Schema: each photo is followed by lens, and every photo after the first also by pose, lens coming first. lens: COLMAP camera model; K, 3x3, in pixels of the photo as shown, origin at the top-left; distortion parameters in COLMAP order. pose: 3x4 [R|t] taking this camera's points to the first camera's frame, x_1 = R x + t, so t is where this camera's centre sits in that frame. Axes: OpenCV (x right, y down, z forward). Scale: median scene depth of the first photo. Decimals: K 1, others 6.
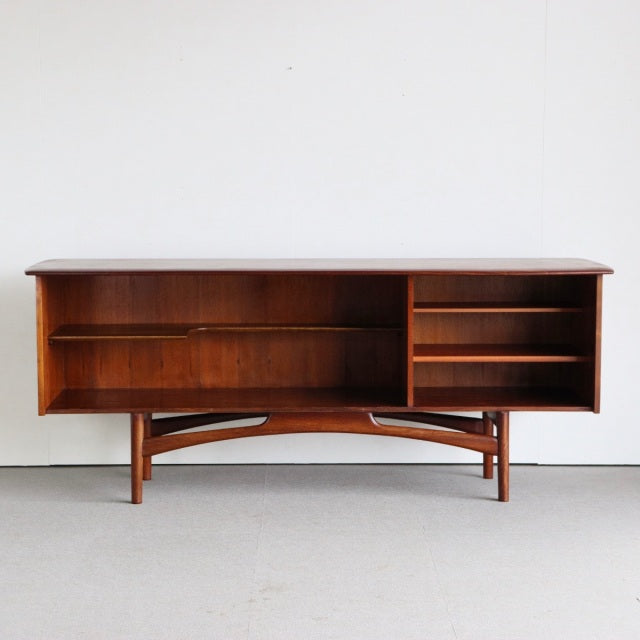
lens RADIAL K [[1510.3, 0, 320.0], [0, 1510.3, 320.0], [0, 0, 1]] dist [0.073808, 0.426687]
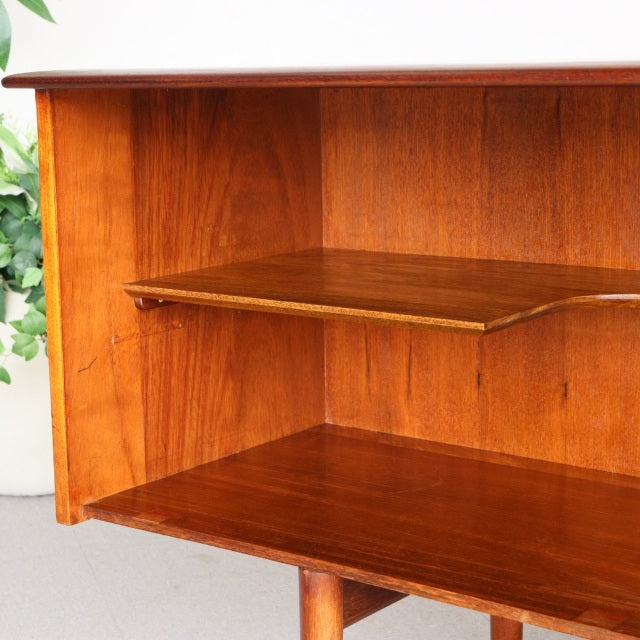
lens RADIAL K [[1510.3, 0, 320.0], [0, 1510.3, 320.0], [0, 0, 1]] dist [0.073808, 0.426687]
pose [[0.777143, 0.096078, -0.621947, 0.055362], [-0.052594, 0.994736, 0.087947, -0.011773], [0.627123, -0.035637, 0.778105, 0.734105]]
